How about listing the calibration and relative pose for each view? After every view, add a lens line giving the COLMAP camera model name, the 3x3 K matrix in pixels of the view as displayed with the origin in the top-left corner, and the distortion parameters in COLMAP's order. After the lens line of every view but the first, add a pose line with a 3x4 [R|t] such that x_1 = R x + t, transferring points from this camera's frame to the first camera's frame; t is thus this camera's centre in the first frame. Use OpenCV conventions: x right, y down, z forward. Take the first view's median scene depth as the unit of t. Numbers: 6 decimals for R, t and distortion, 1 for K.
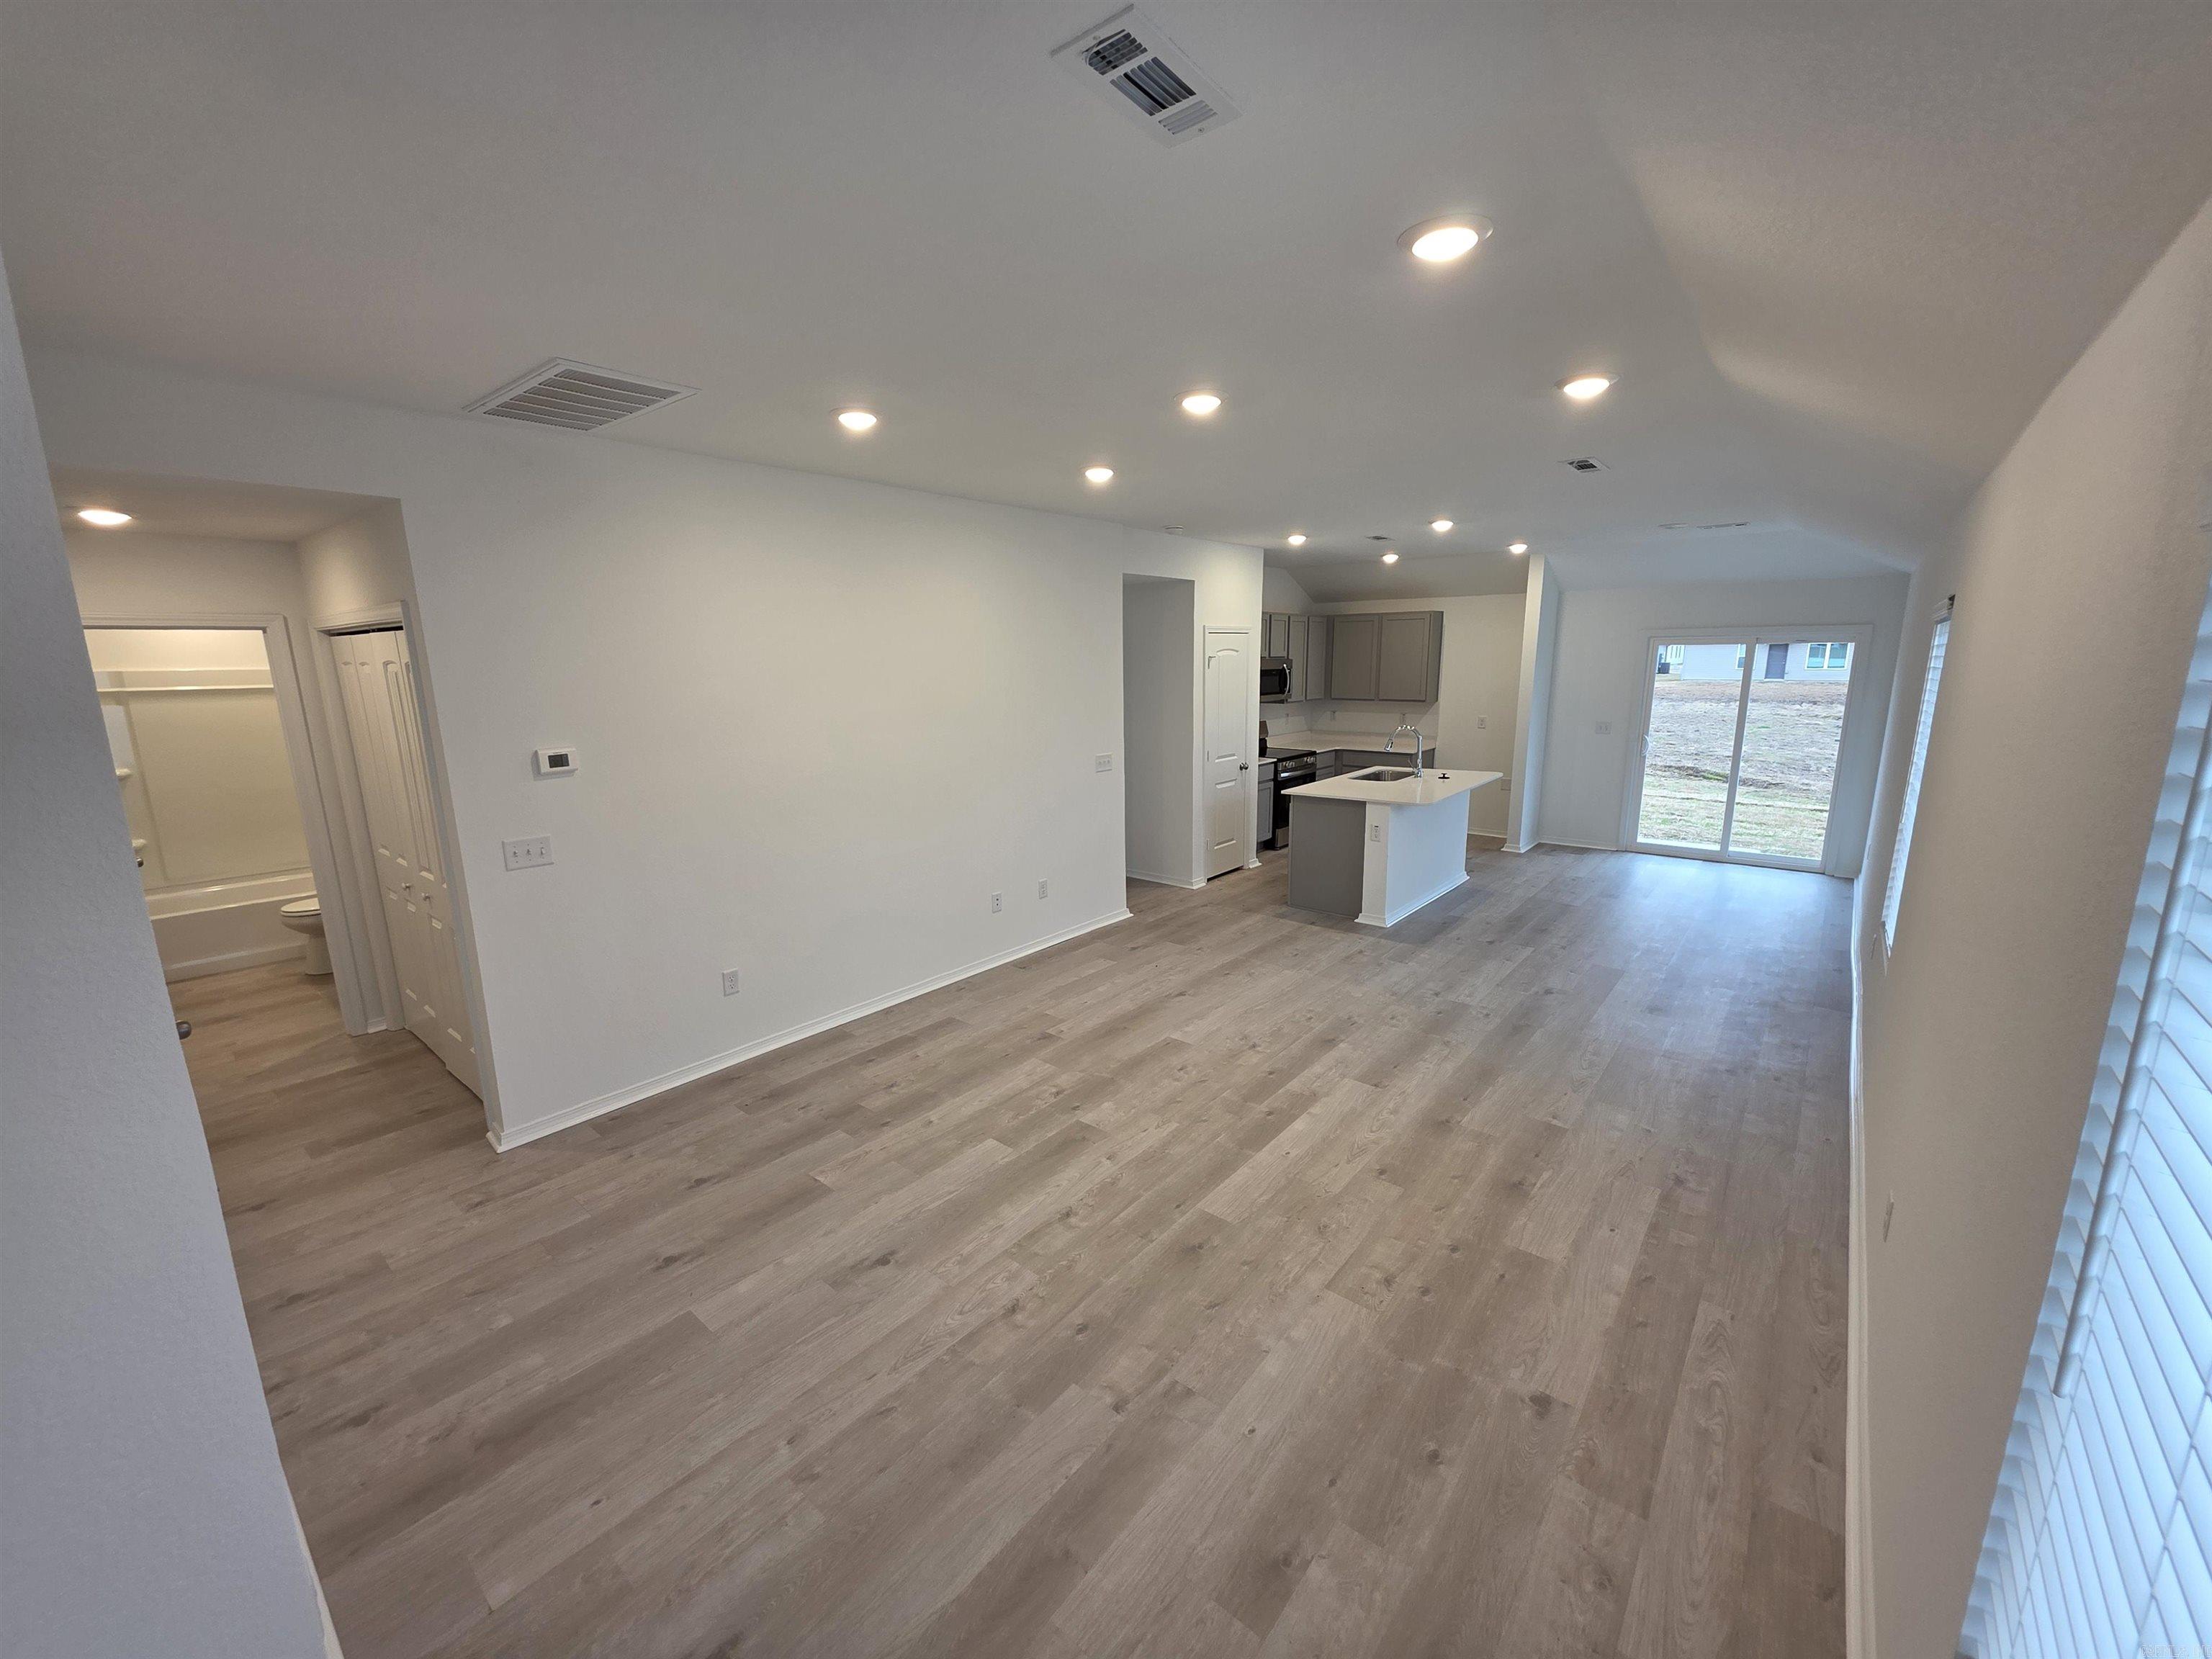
lens RADIAL K [[888.9, 0, 1115.0], [0, 888.9, 837.4], [0, 0, 1]] dist [0.001634, 0.000163]
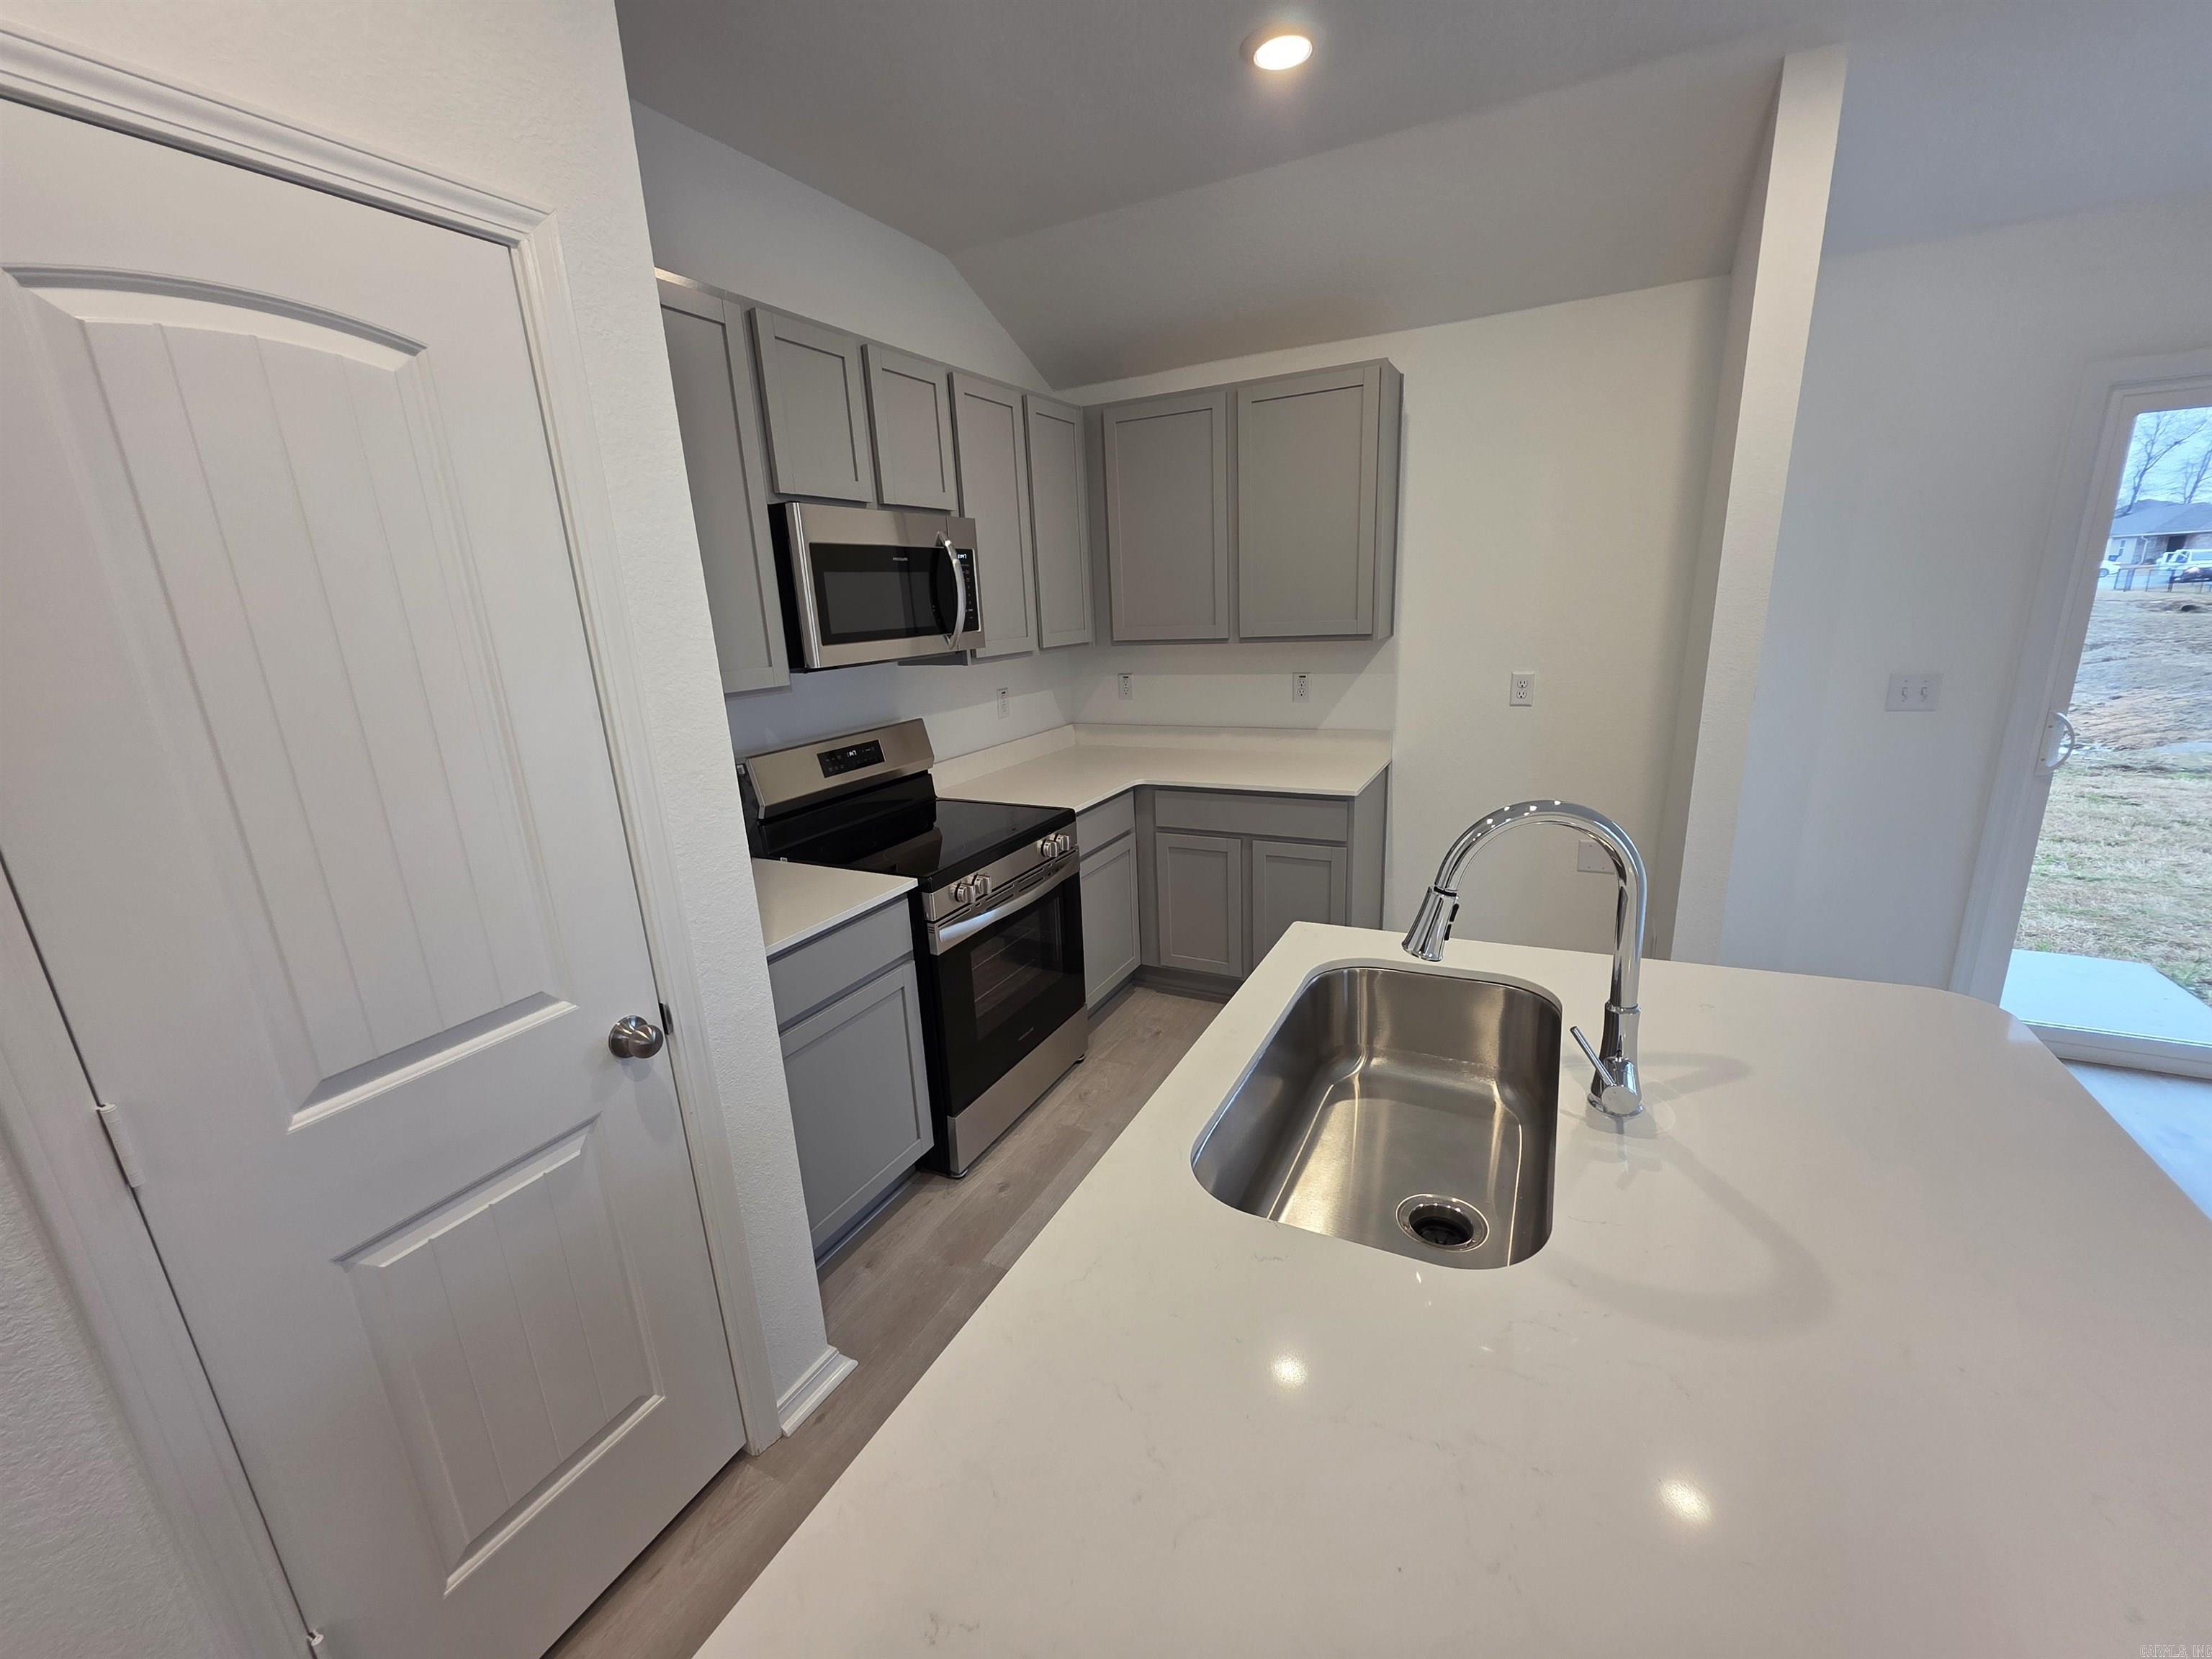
lens RADIAL K [[888.9, 0, 1114.6], [0, 888.9, 827.6], [0, 0, 1]] dist [0.001634, 0.000163]
pose [[0.976617, -0.086196, 0.196952, 0.473539], [0.077398, 0.995646, 0.051953, -0.283617], [-0.200573, -0.035495, 0.979036, 1.833499]]
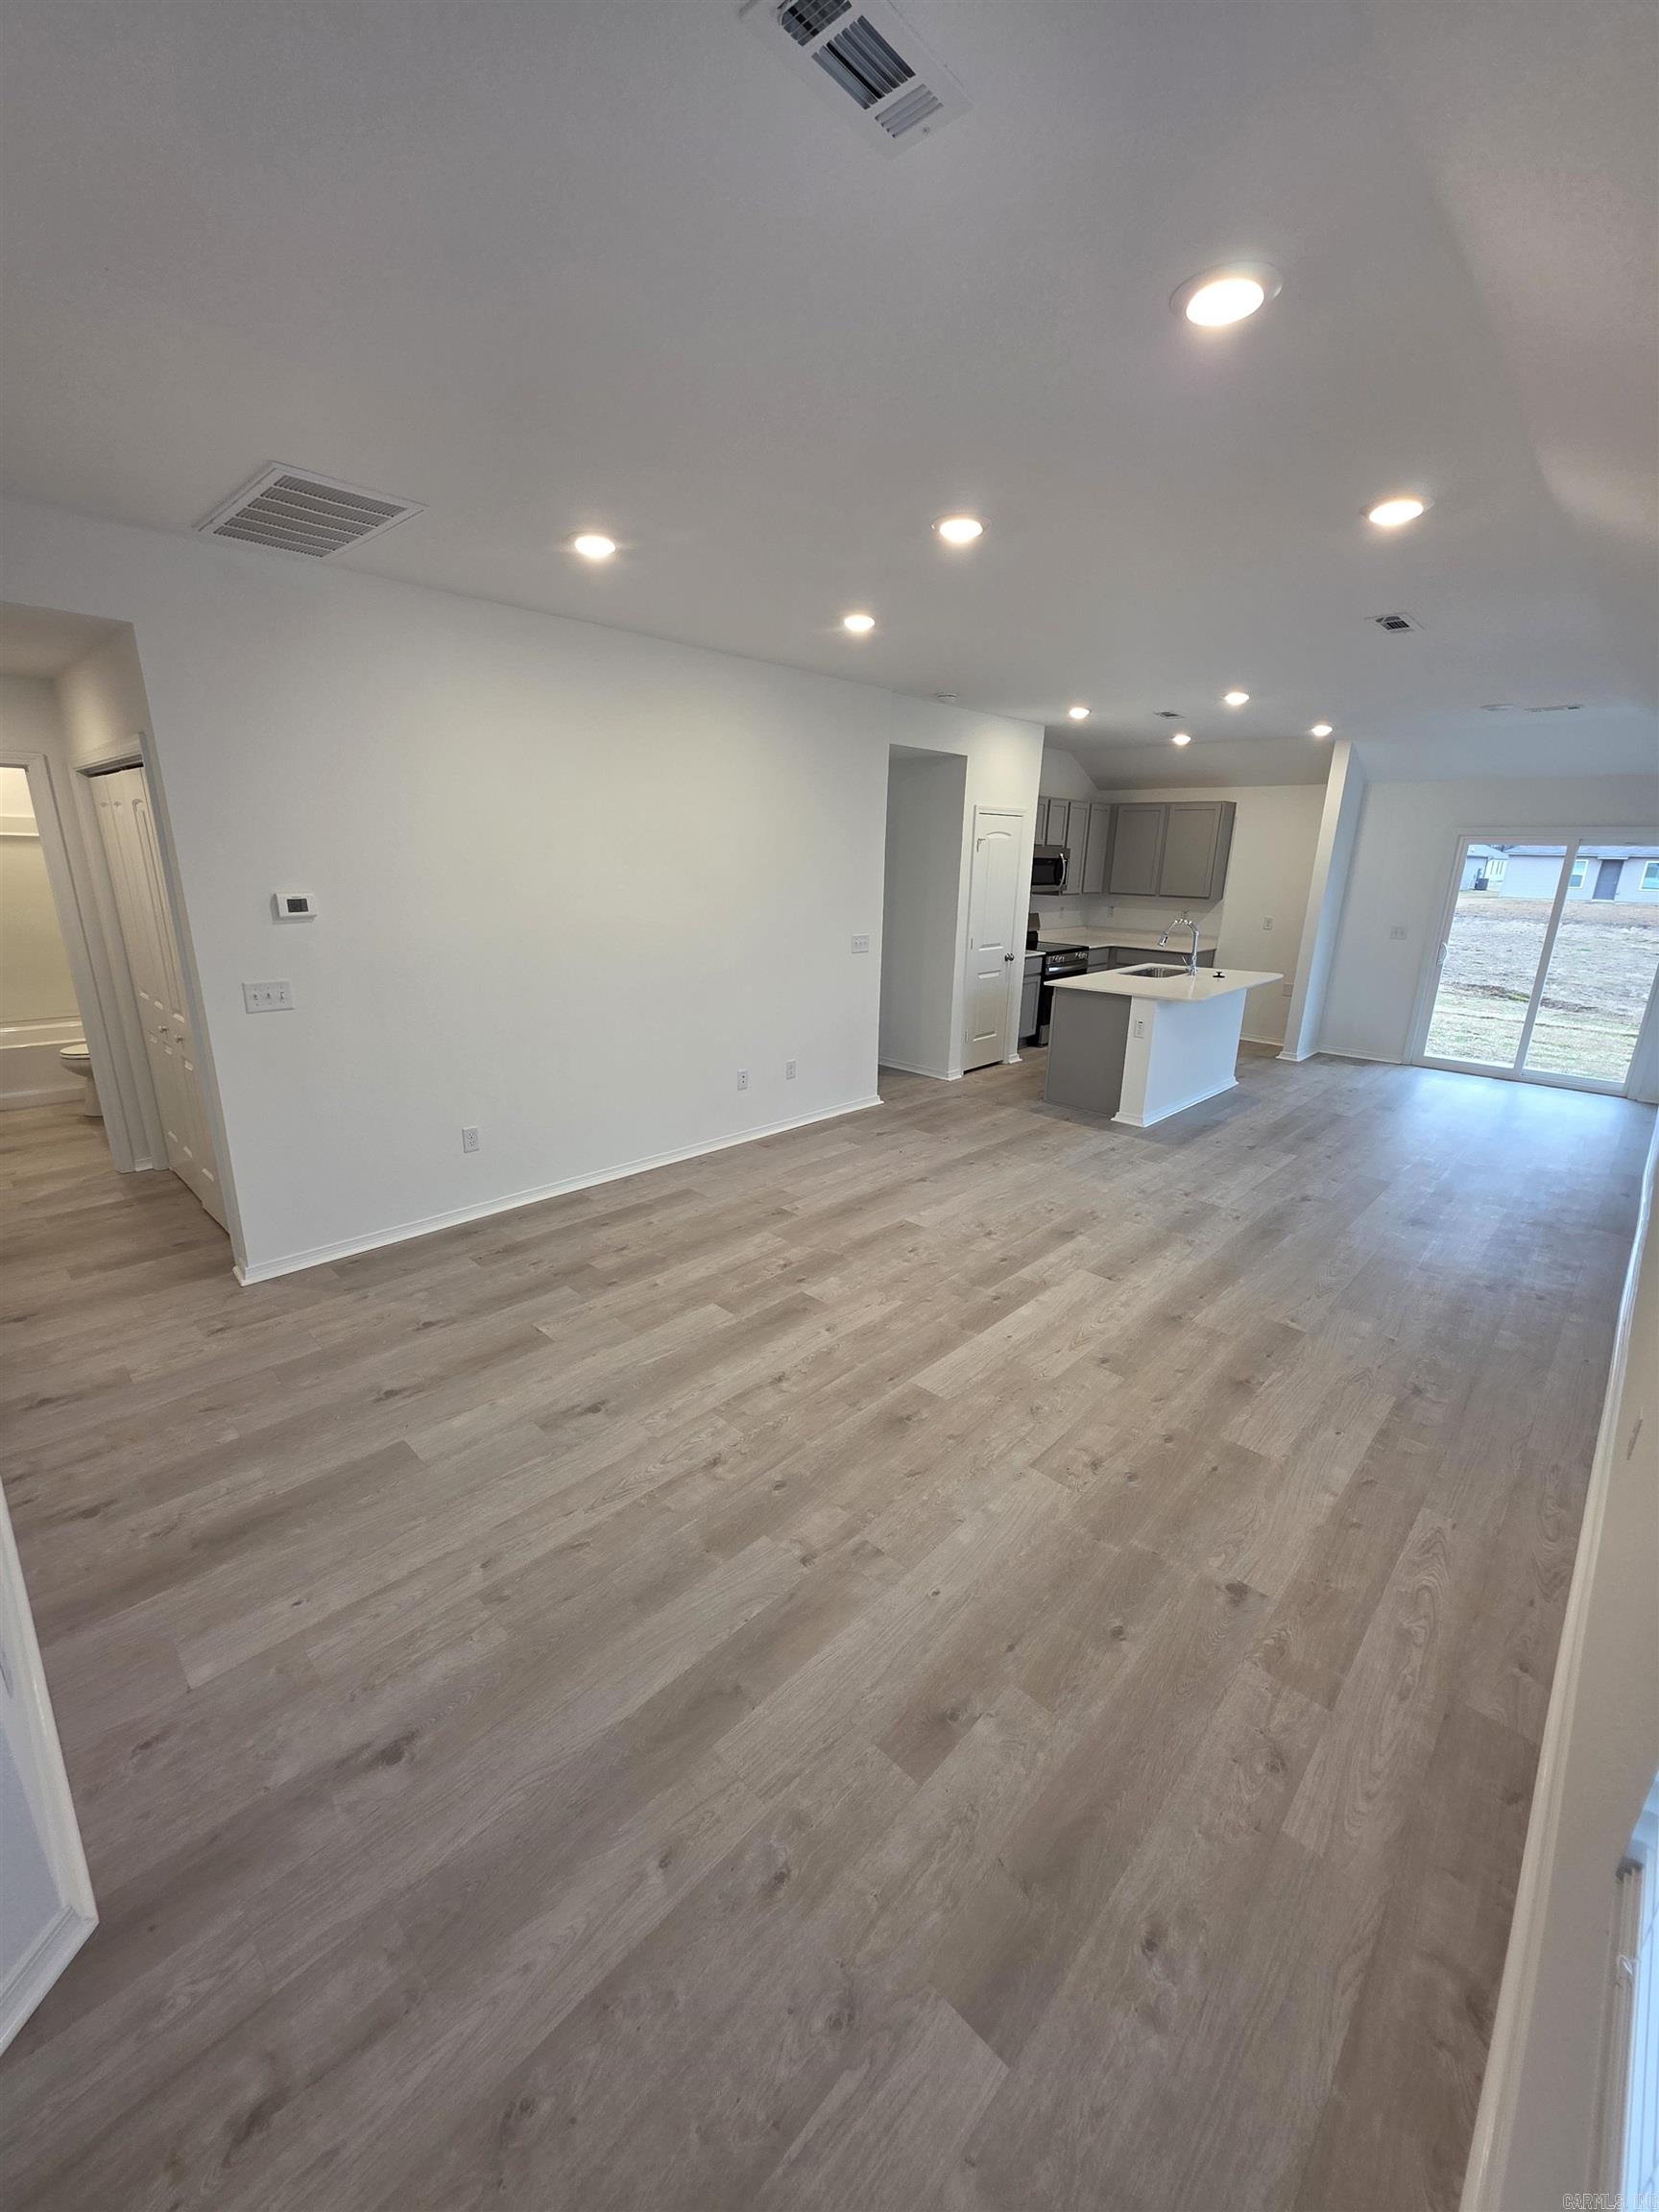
lens RADIAL K [[888.9, 0, 833.1], [0, 888.9, 1109.2], [0, 0, 1]] dist [0.001634, 0.000163]
pose [[0.996887, 0.051139, -0.060016, 0.046083], [-0.046170, 0.995608, 0.081449, 0.033445], [0.063917, -0.078425, 0.994869, 0.028519]]
